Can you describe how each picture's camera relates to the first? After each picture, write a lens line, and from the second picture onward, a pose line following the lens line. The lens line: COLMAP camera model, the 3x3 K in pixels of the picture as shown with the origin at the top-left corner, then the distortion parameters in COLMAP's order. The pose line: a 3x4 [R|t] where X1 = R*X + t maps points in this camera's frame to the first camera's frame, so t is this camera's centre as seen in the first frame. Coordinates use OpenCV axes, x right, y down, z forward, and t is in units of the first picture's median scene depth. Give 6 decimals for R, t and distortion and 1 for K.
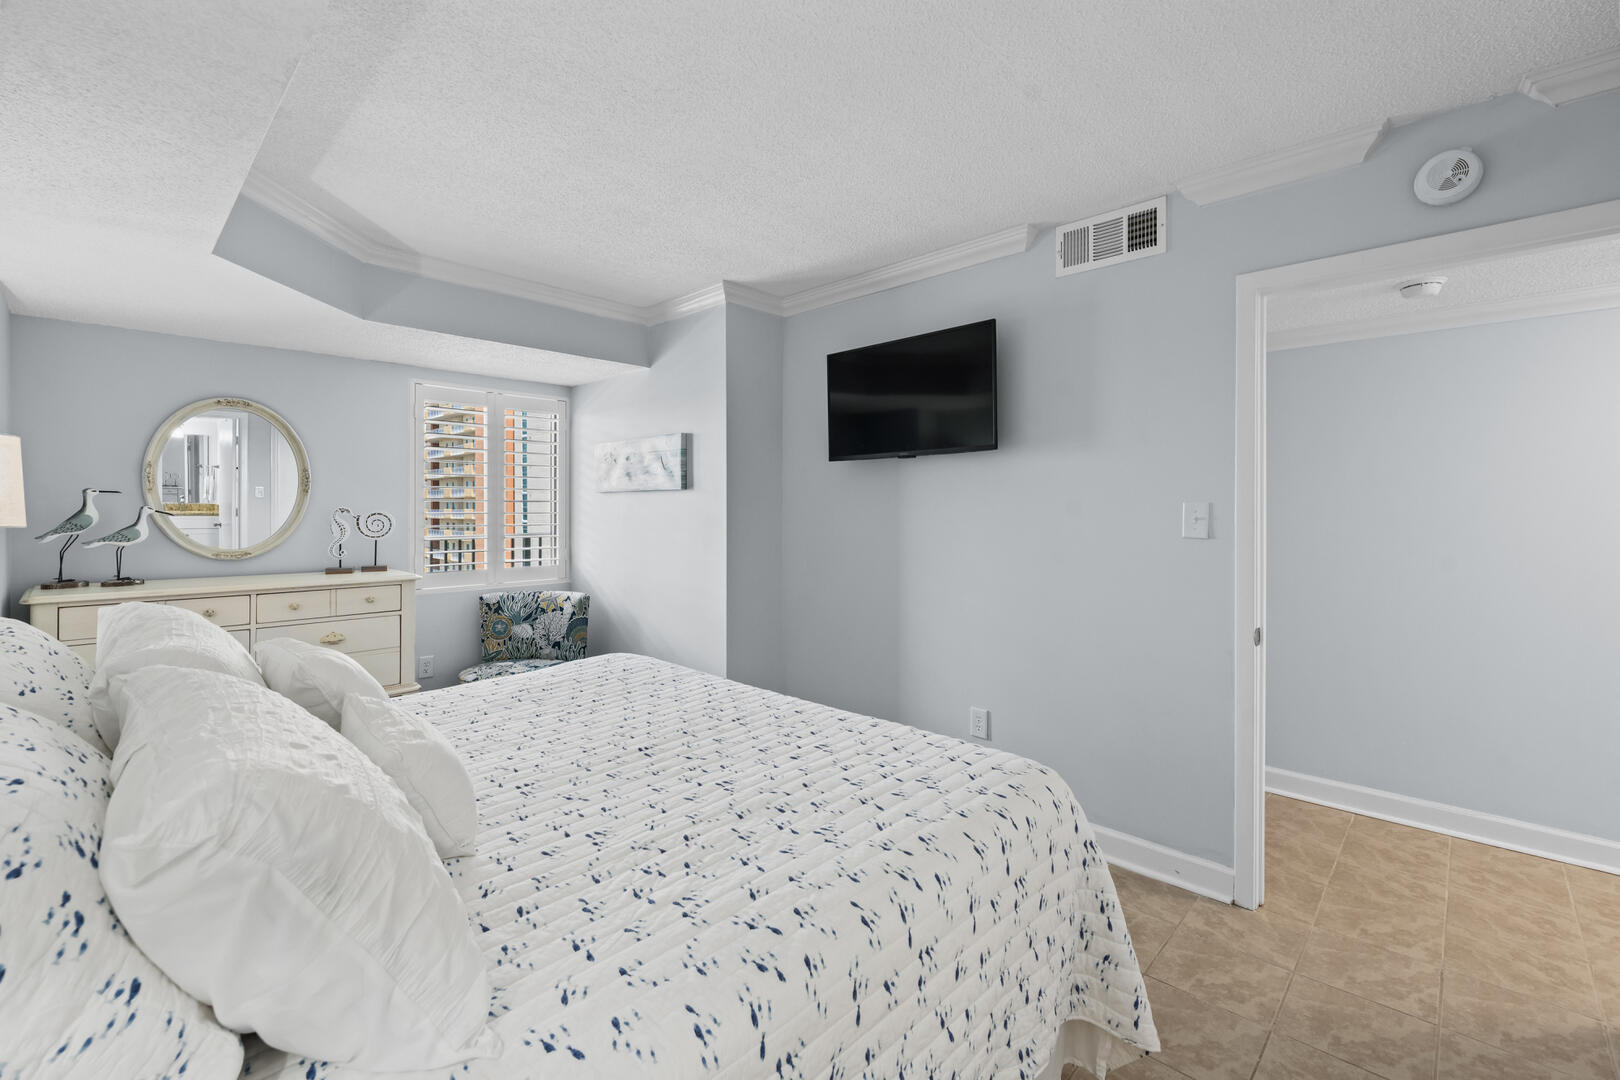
lens RADIAL K [[696.5, 0, 812.9], [0, 696.5, 505.4], [0, 0, 1]] dist [-0.000584, 0.000176]
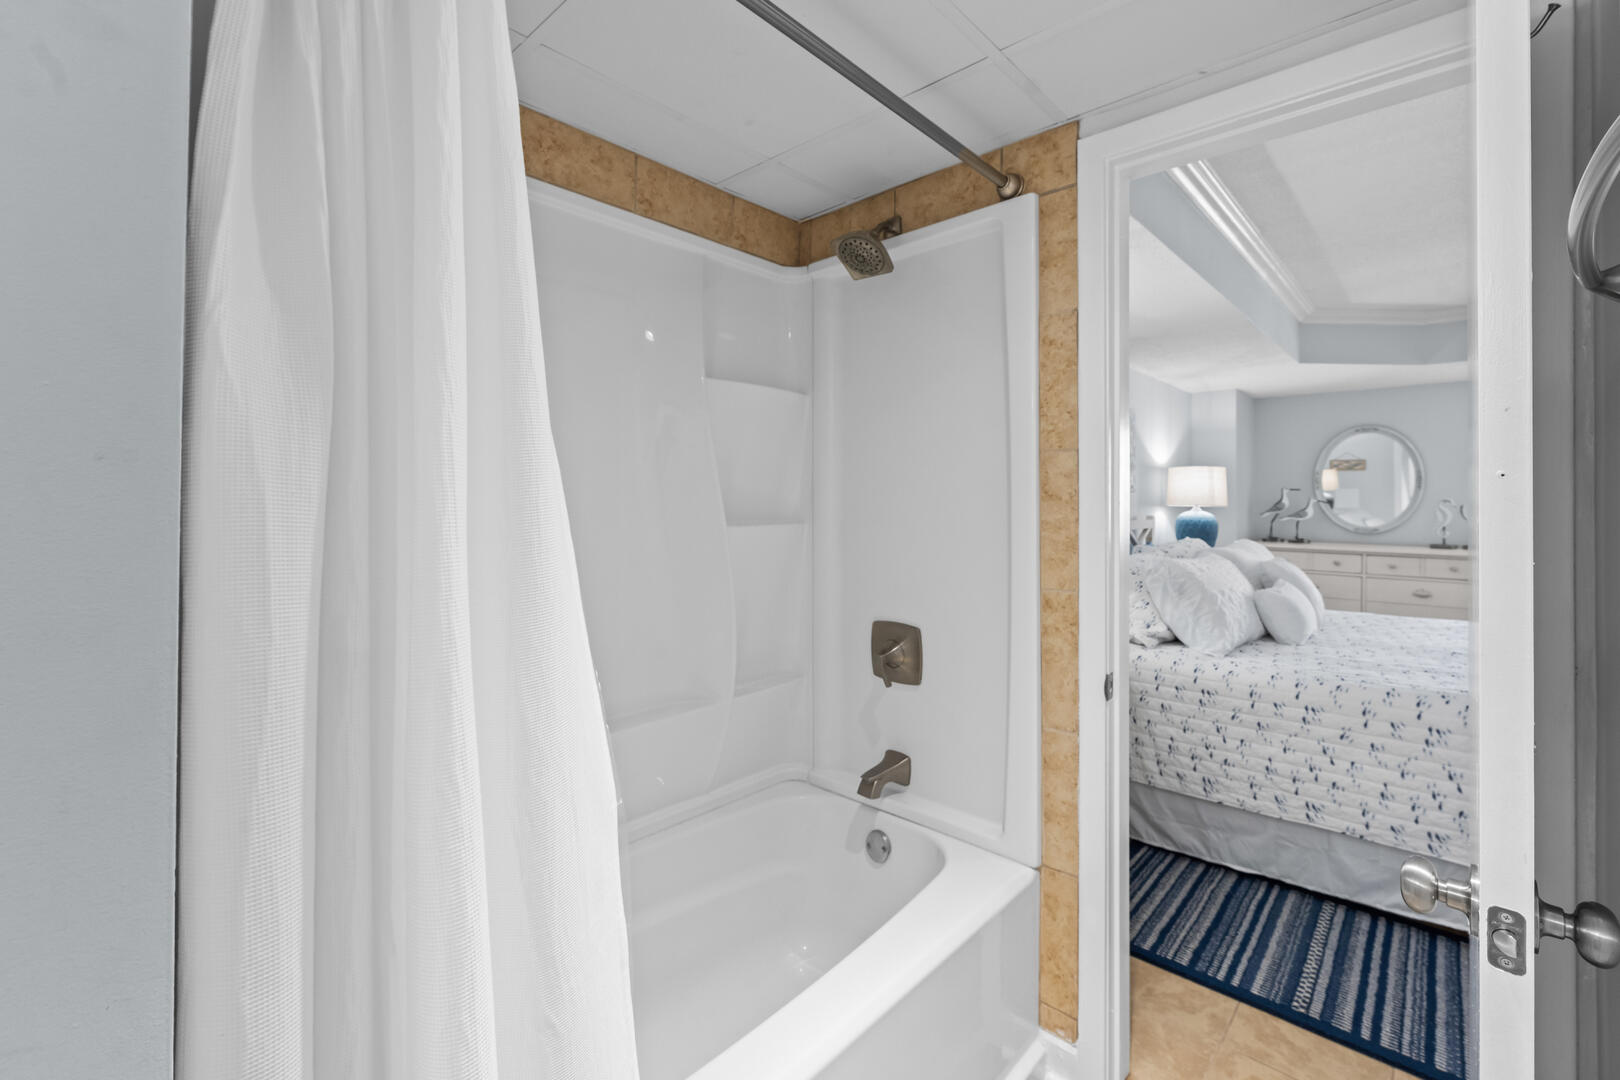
lens RADIAL K [[696.4, 0, 816.6], [0, 696.4, 495.6], [0, 0, 1]] dist [-0.003033, -0.000052]
pose [[0.024926, -0.007274, -0.999663, 0.738325], [-0.000049, 0.999974, -0.007277, 0.008147], [0.999689, 0.000230, 0.024925, -0.264084]]
